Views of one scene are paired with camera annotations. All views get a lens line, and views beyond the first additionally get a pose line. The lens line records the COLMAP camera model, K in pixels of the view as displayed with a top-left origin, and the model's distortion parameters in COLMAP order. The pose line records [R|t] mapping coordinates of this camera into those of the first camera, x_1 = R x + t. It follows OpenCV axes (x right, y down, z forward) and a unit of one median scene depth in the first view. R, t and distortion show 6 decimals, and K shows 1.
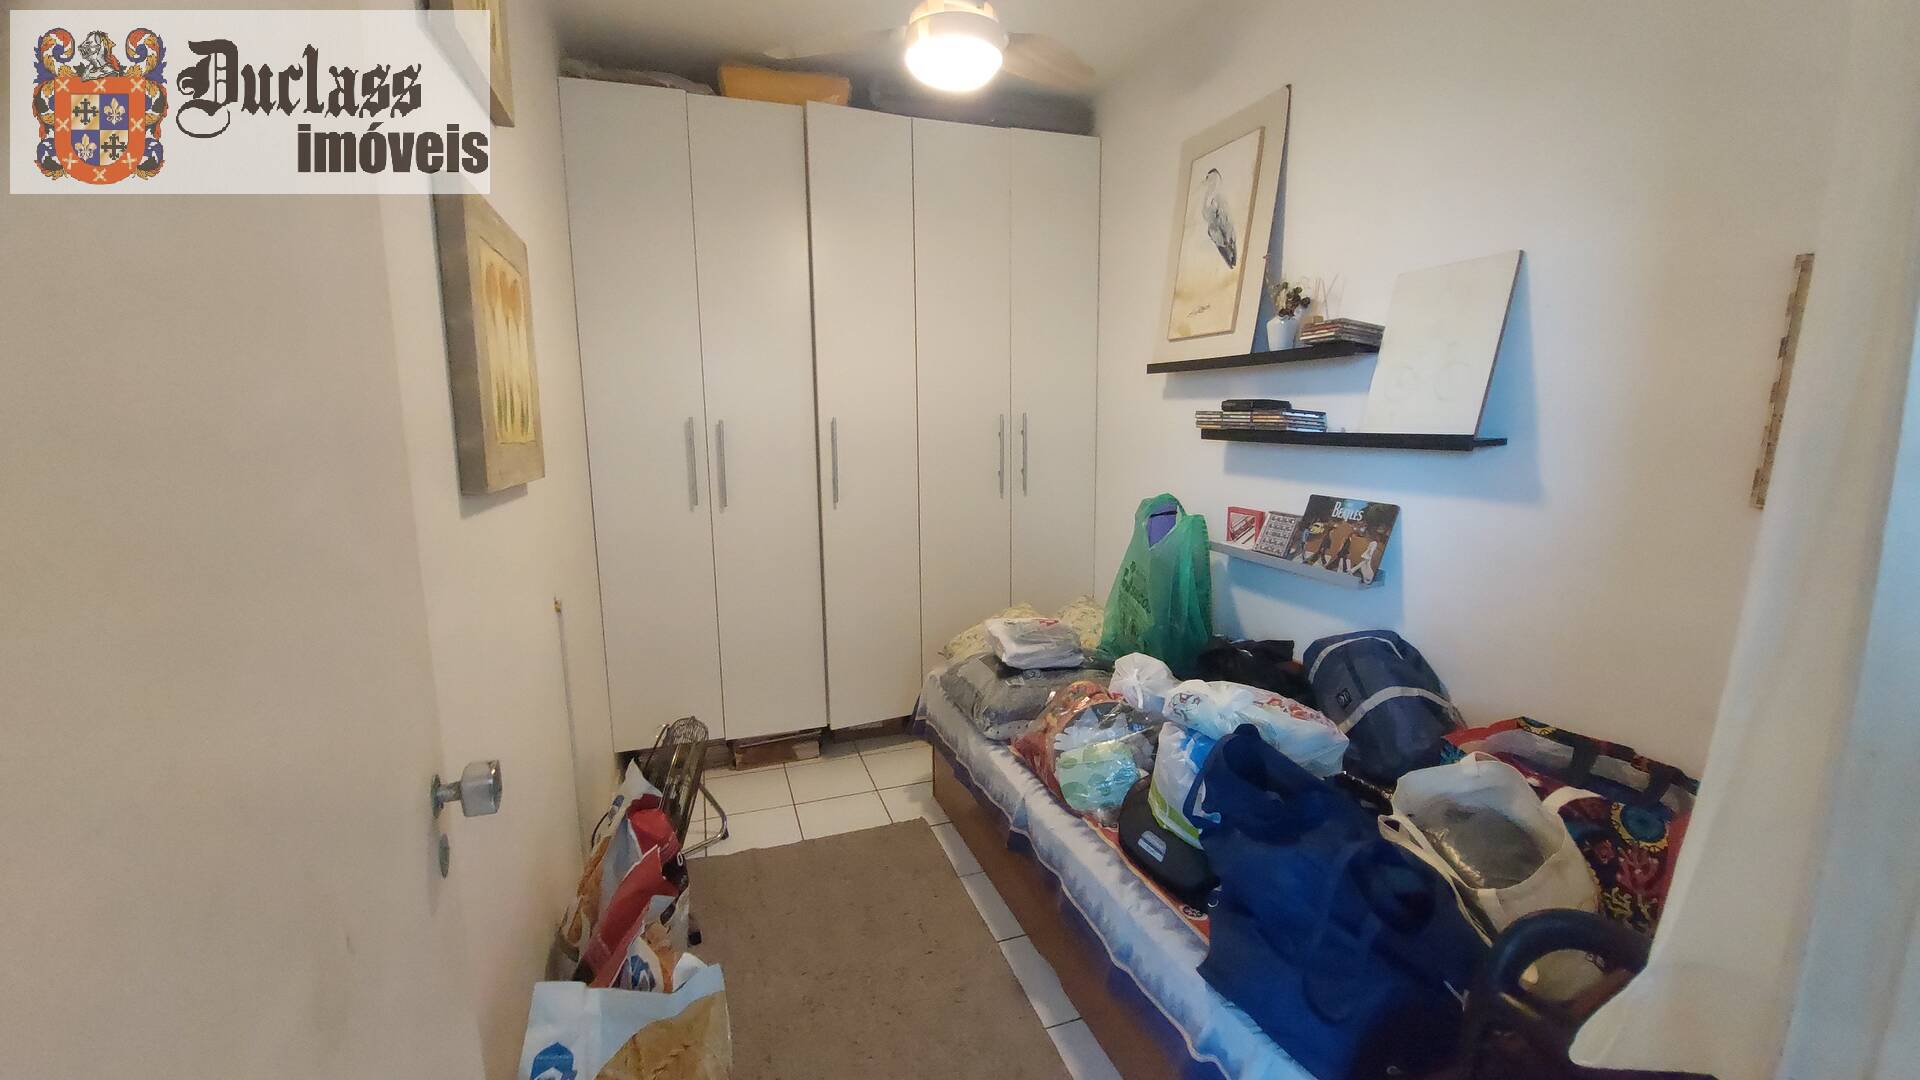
lens RADIAL K [[771.2, 0, 960.6], [0, 771.2, 532.7], [0, 0, 1]] dist [-0.005479, -0.006756]
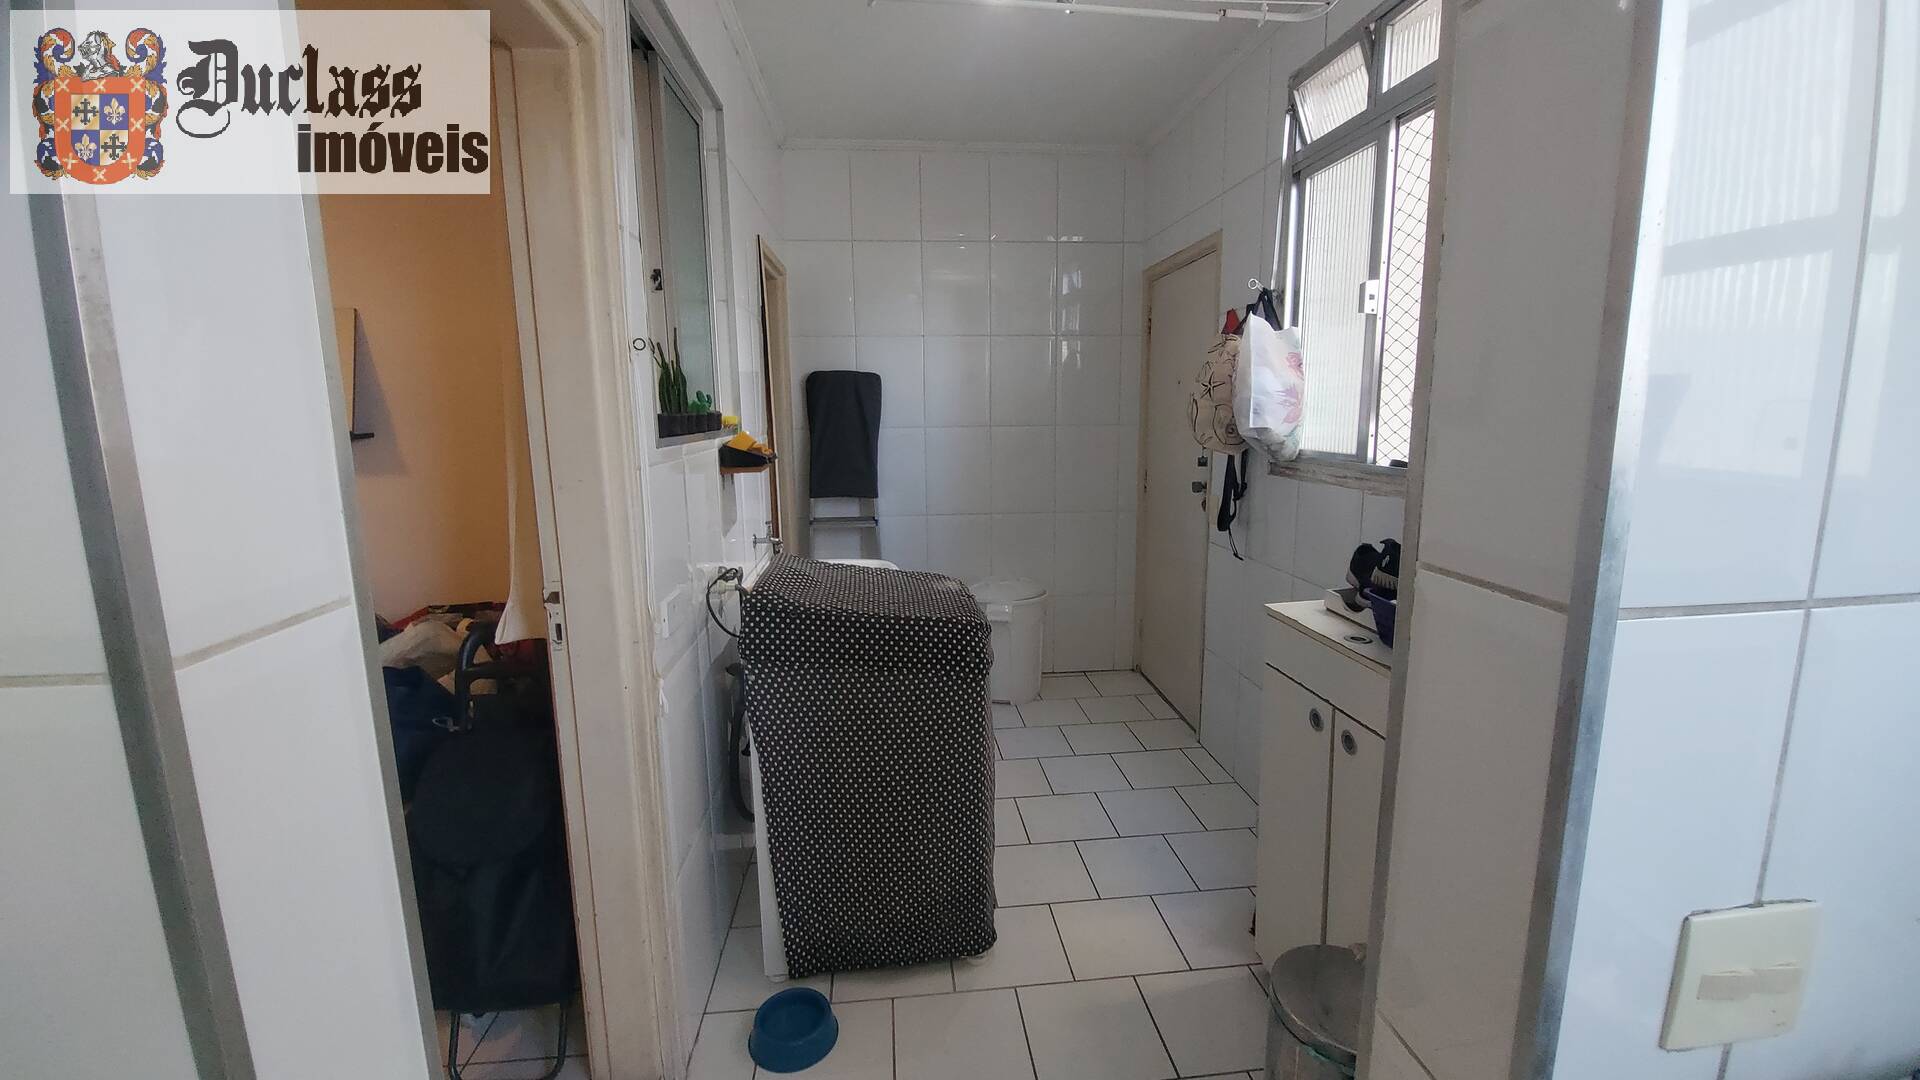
lens RADIAL K [[771.2, 0, 957.0], [0, 771.2, 534.5], [0, 0, 1]] dist [-0.005479, -0.006756]
pose [[0.243956, -0.155031, 0.957315, -0.386254], [0.162353, 0.979737, 0.117289, 0.065832], [-0.956100, 0.126809, 0.264182, -0.375615]]
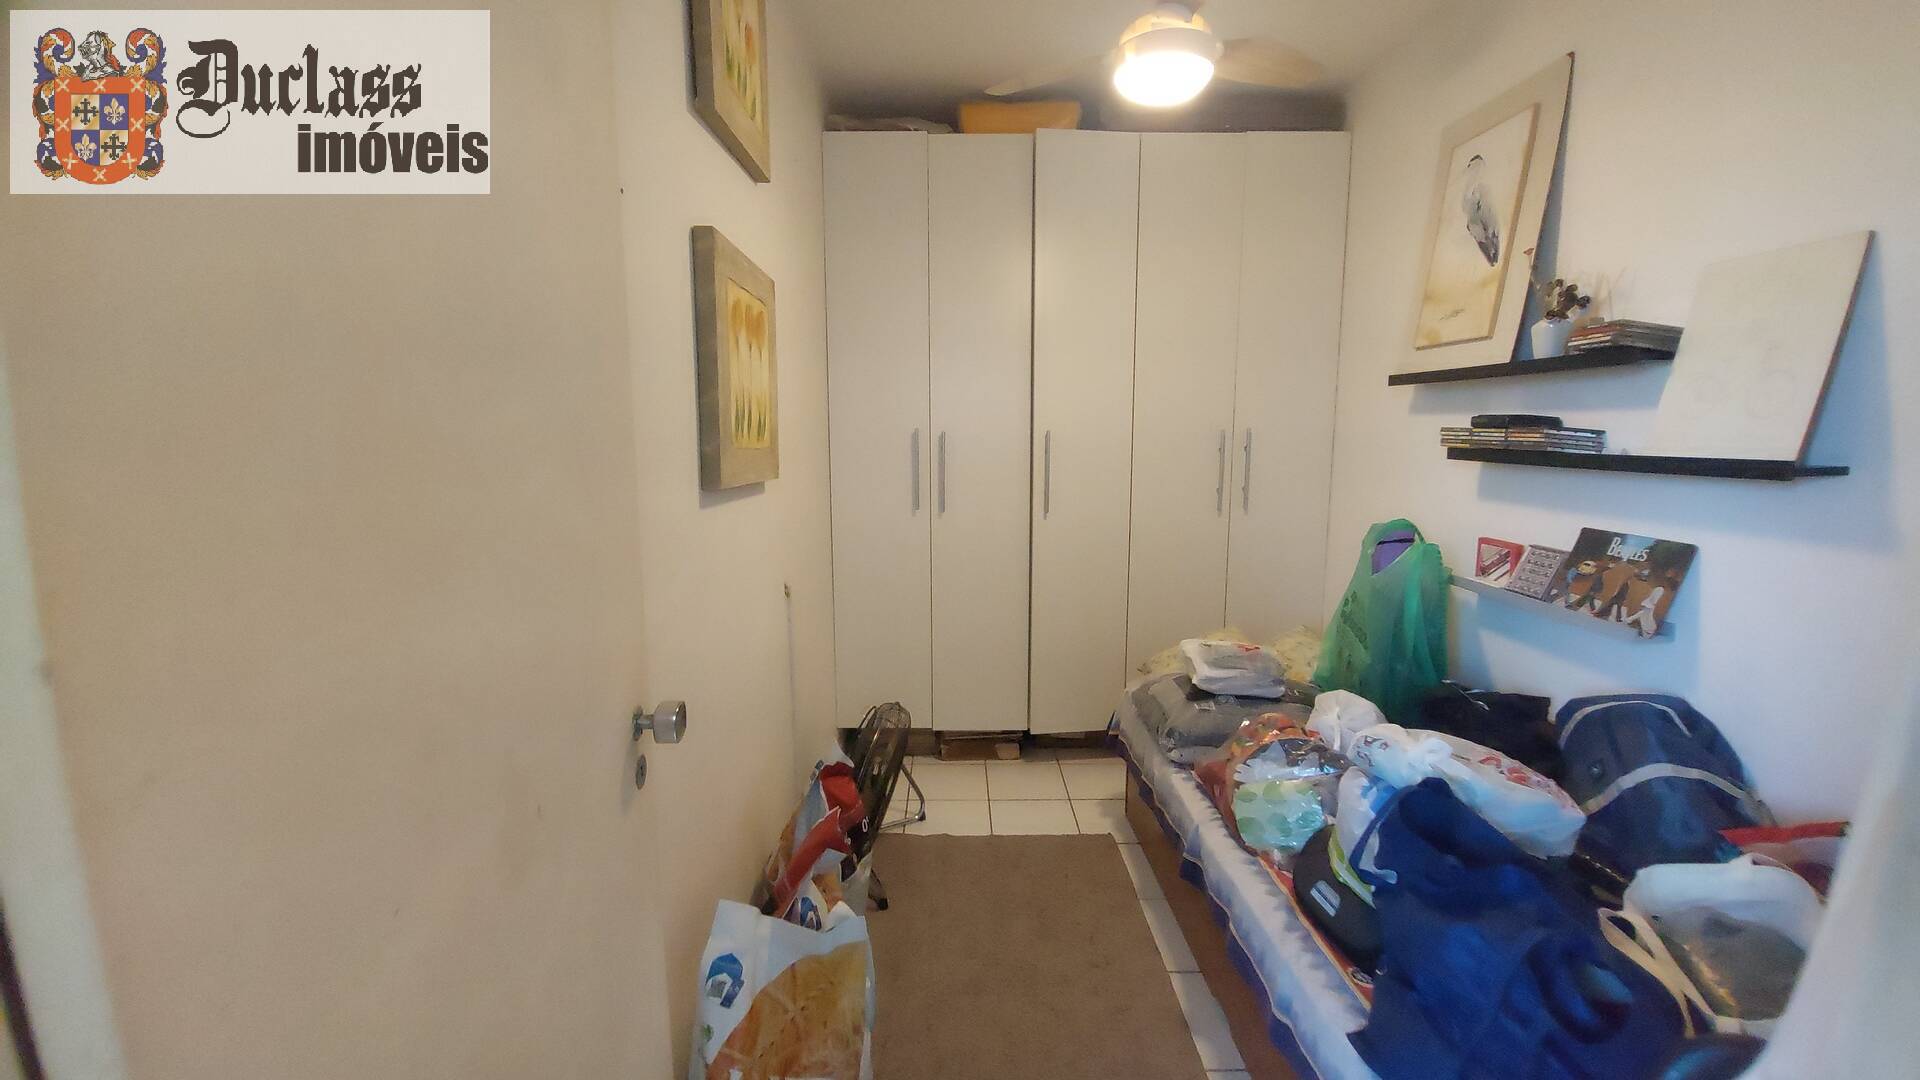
lens RADIAL K [[771.2, 0, 953.6], [0, 771.2, 530.7], [0, 0, 1]] dist [-0.005479, -0.006756]
pose [[0.945957, 0.052045, -0.320088, 0.074052], [-0.058216, 0.998257, -0.009733, 0.002798], [0.319023, 0.027841, 0.947338, -0.017677]]
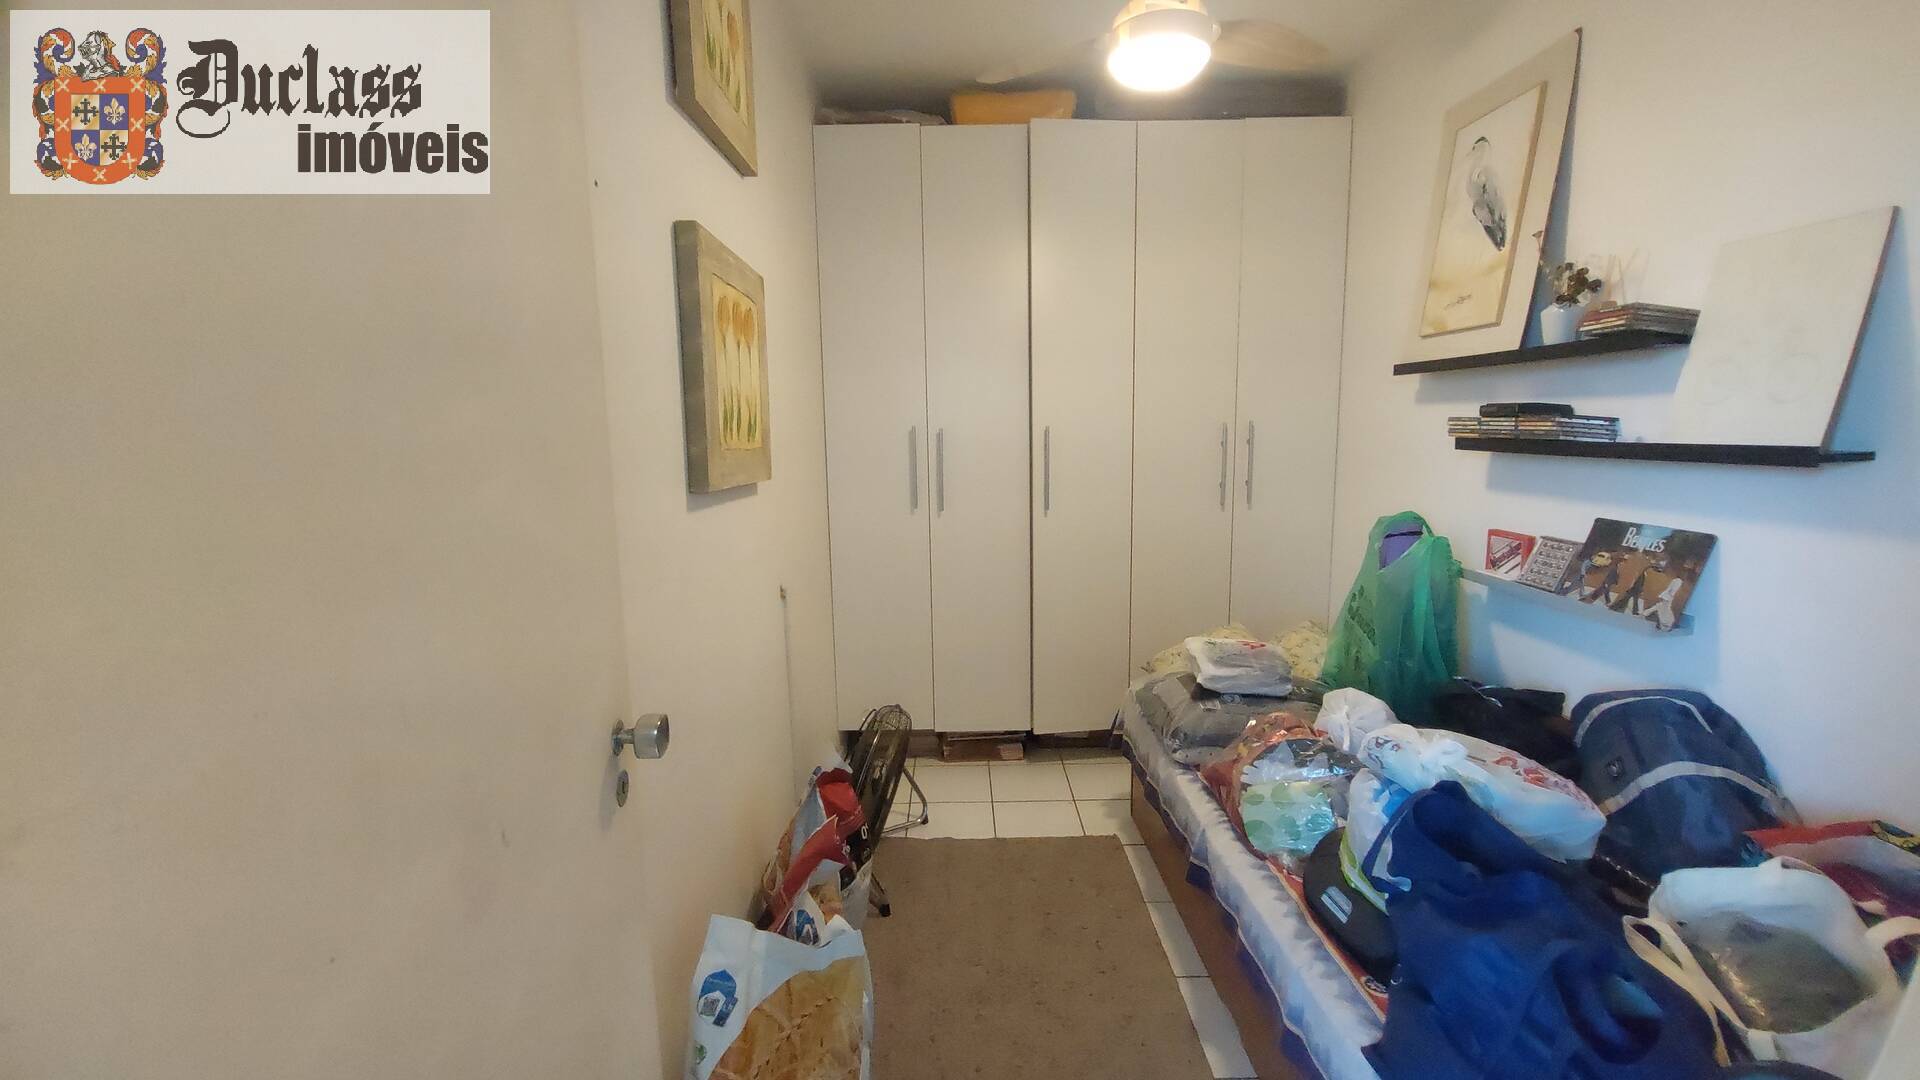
lens RADIAL K [[771.2, 0, 953.3], [0, 771.2, 532.1], [0, 0, 1]] dist [-0.005479, -0.006756]
pose [[0.945193, 0.040079, -0.324043, 0.074262], [-0.043810, 0.999031, -0.004226, -0.000468], [0.323560, 0.018191, 0.946033, 0.004048]]
